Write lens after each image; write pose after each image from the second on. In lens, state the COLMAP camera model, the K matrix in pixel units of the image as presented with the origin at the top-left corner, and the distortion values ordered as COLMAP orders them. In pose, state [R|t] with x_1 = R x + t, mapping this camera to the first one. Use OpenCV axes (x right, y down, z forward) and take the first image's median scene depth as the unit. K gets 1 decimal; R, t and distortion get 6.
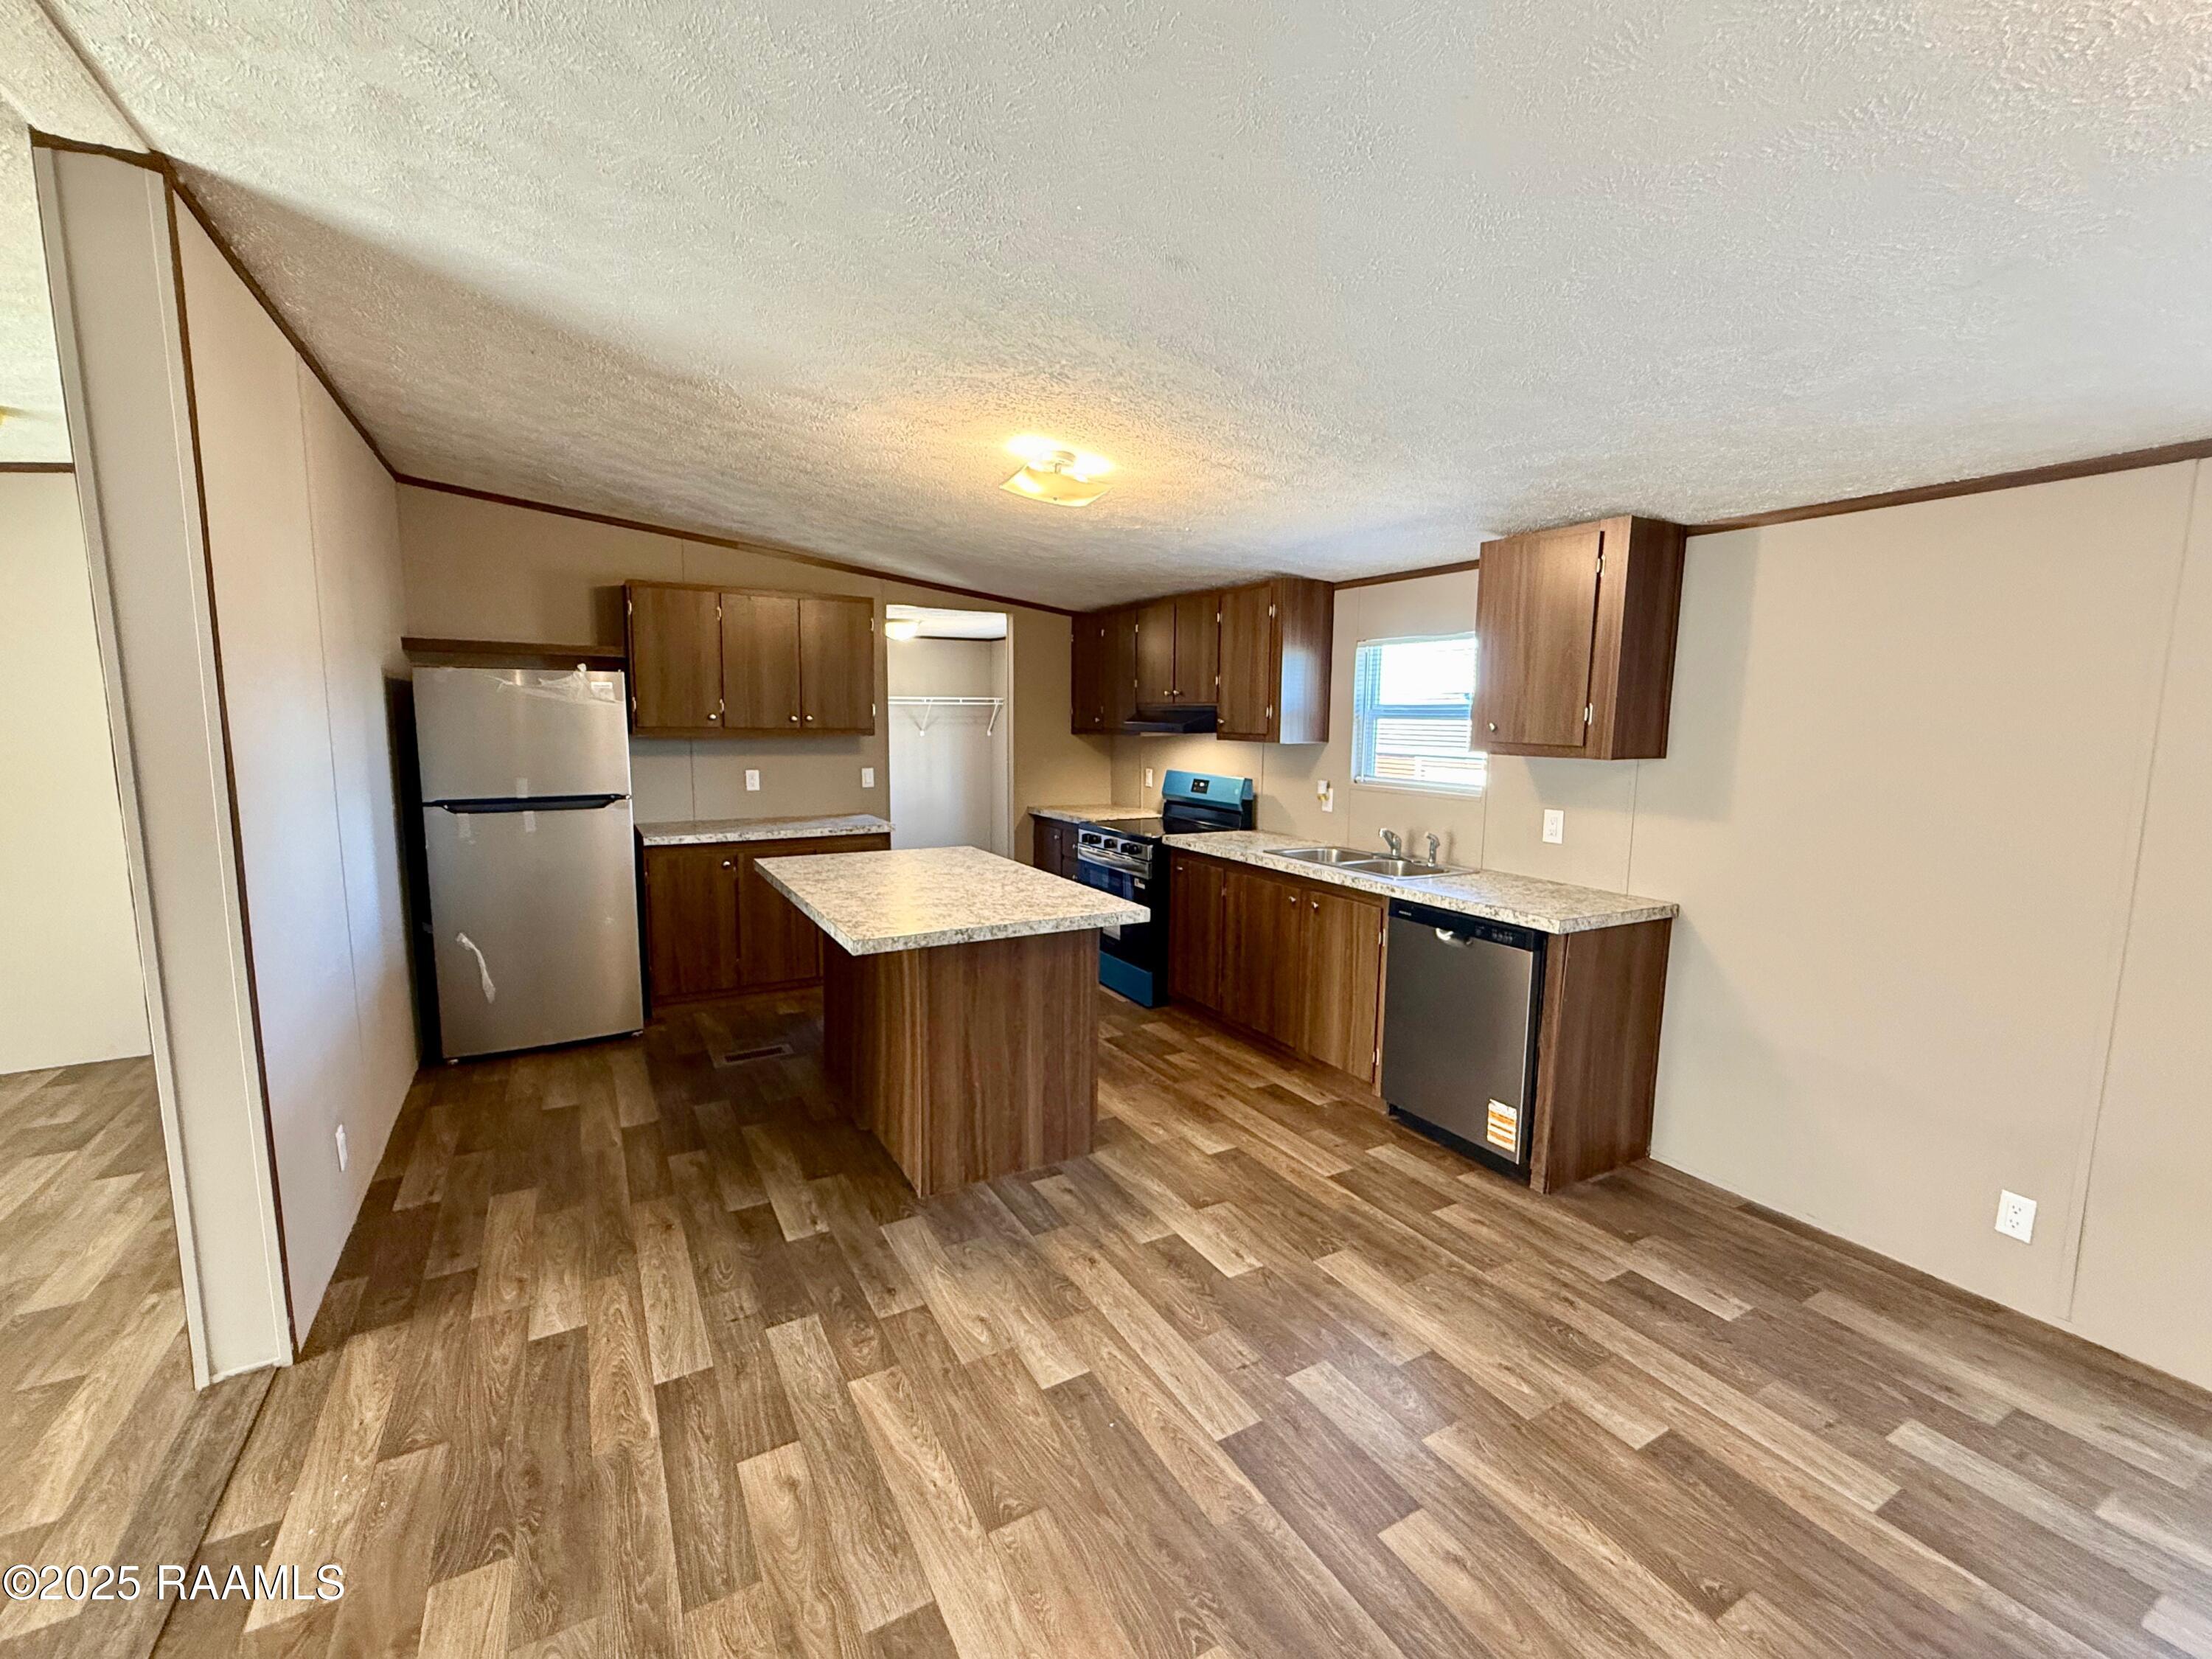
lens RADIAL K [[946.3, 0, 1120.1], [0, 946.3, 832.9], [0, 0, 1]] dist [0.000752, -0.001119]
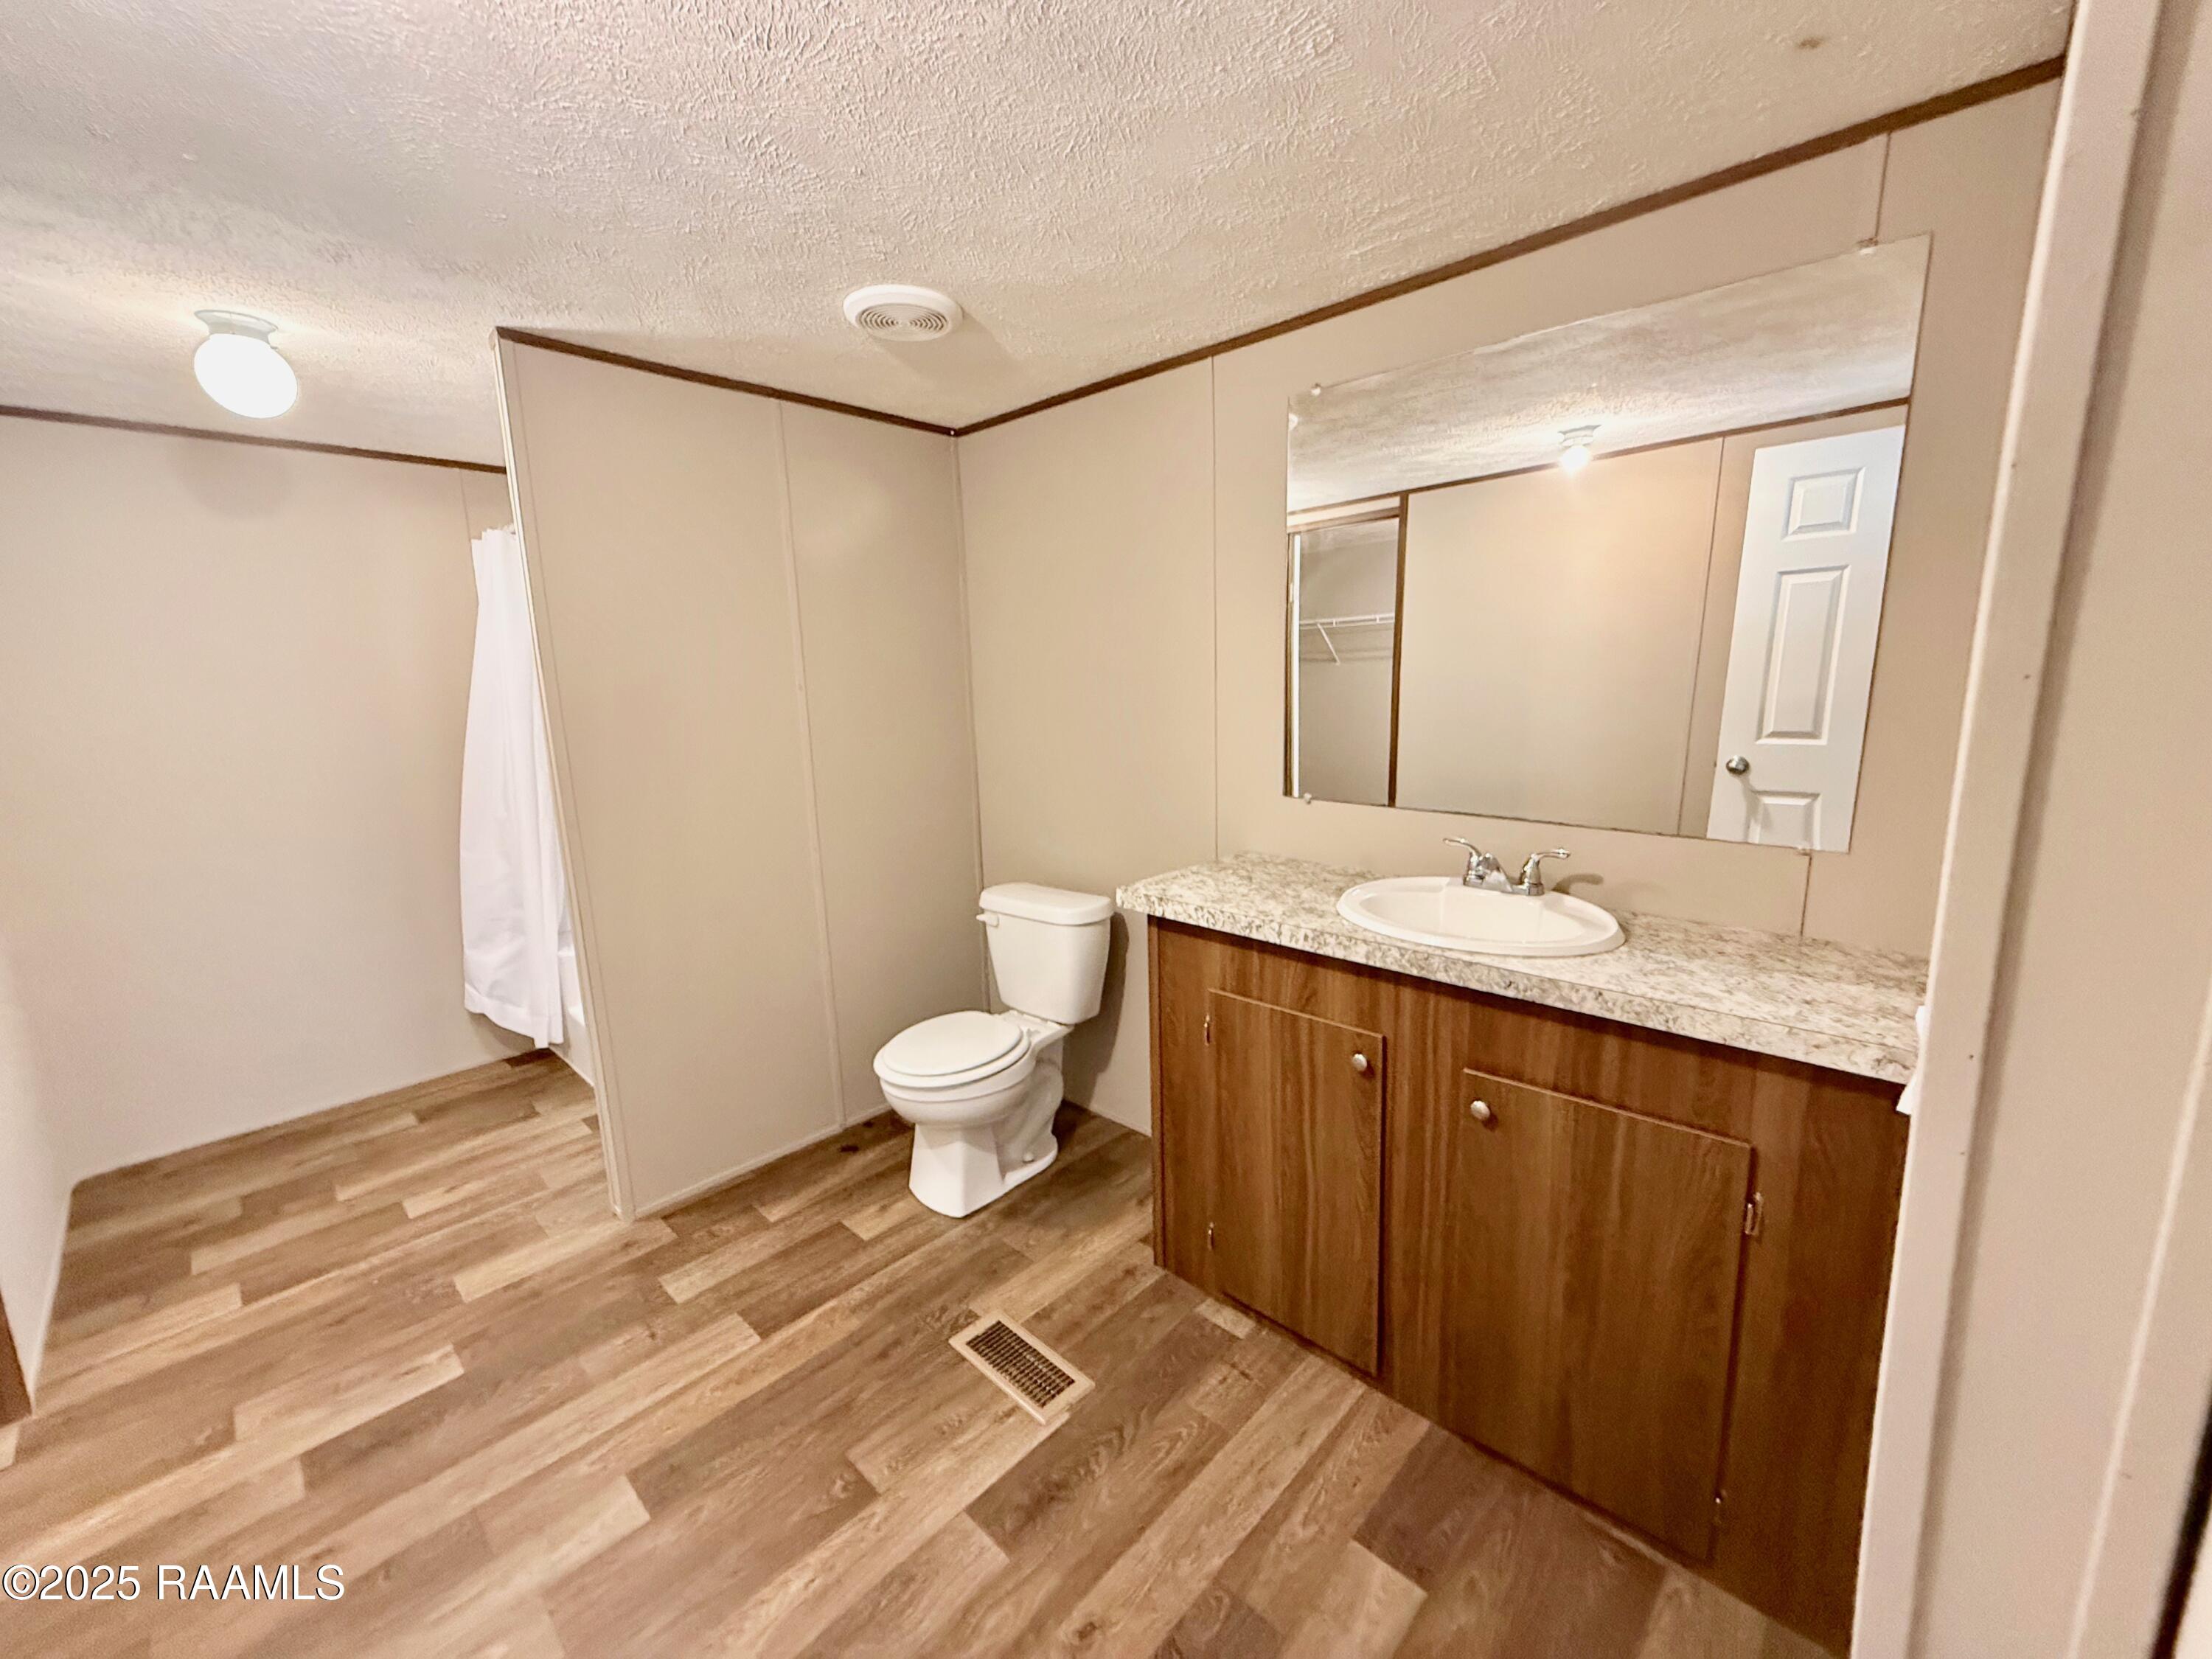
lens RADIAL K [[882.4, 0, 1103.6], [0, 882.4, 828.5], [0, 0, 1]] dist [0.002560, -0.000107]
pose [[-0.274477, -0.185049, 0.943620, -0.769943], [0.142761, 0.962592, 0.230295, -0.053124], [-0.950937, 0.197923, -0.237792, 0.740729]]
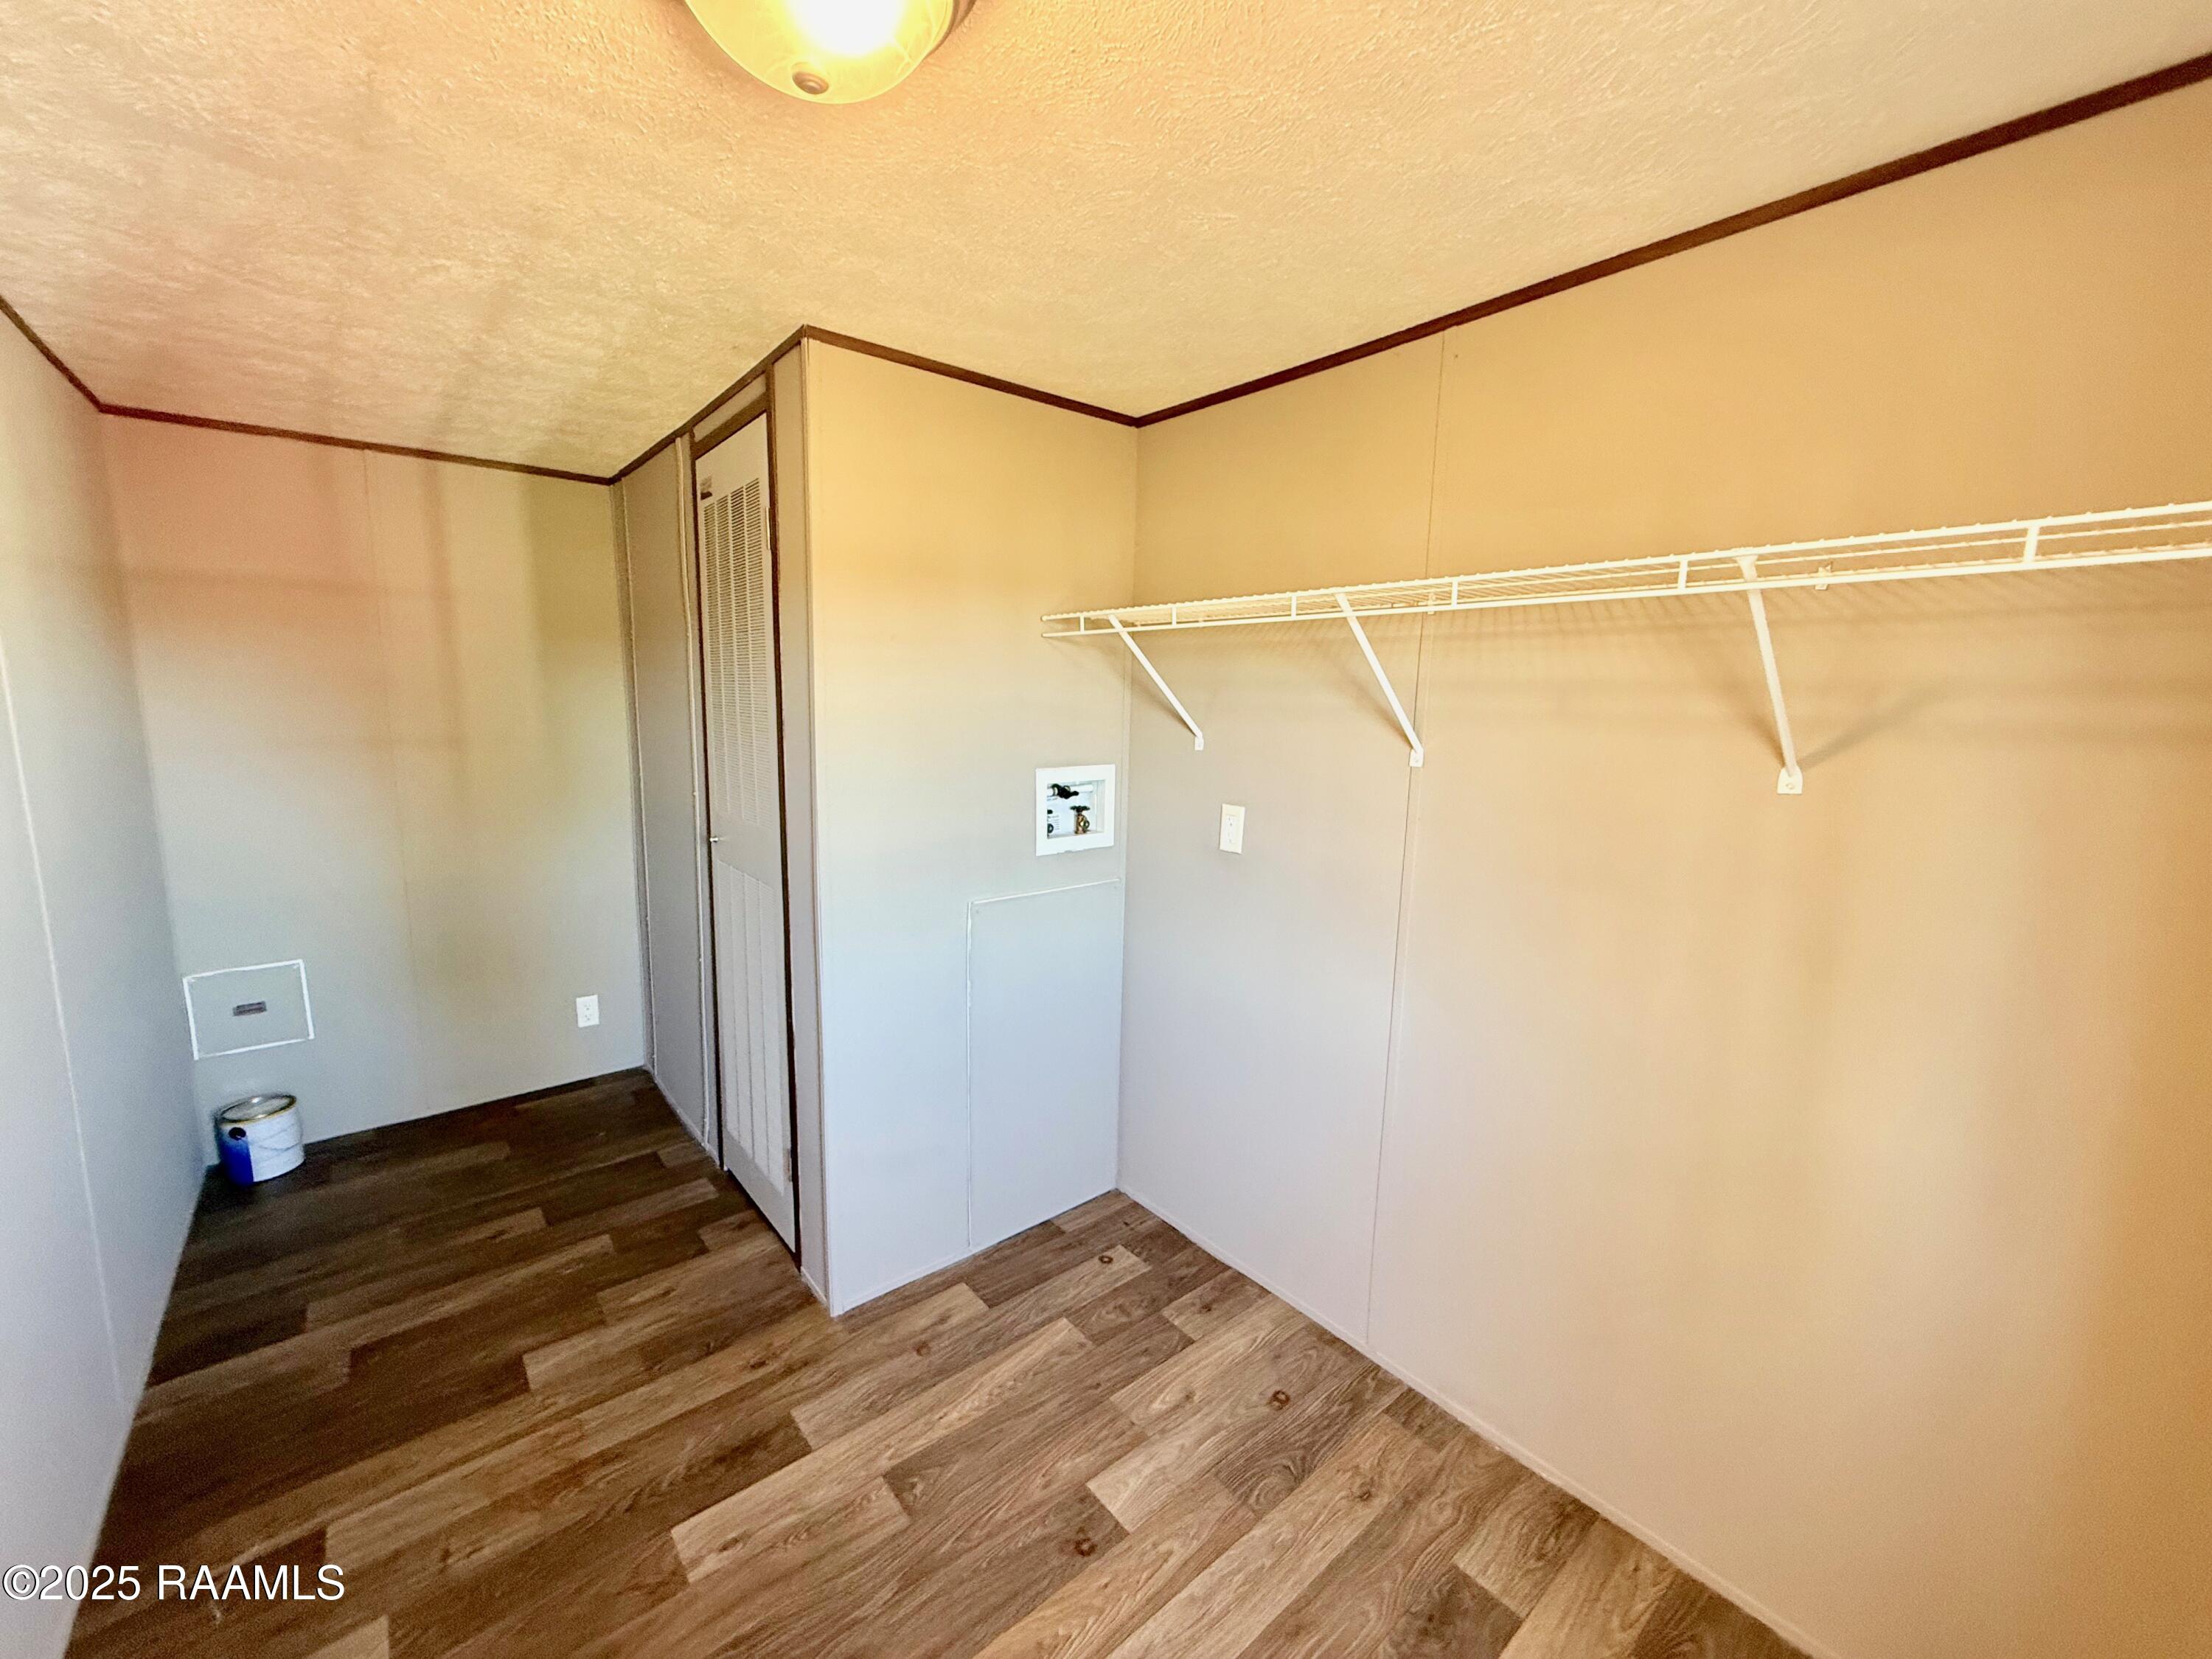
lens RADIAL K [[882.4, 0, 1099.3], [0, 882.4, 830.5], [0, 0, 1]] dist [0.002560, -0.000107]
pose [[0.158316, 0.133733, -0.978290, 0.619502], [-0.142951, 0.983451, 0.111305, -0.063696], [0.976986, 0.122226, 0.174813, 0.834852]]
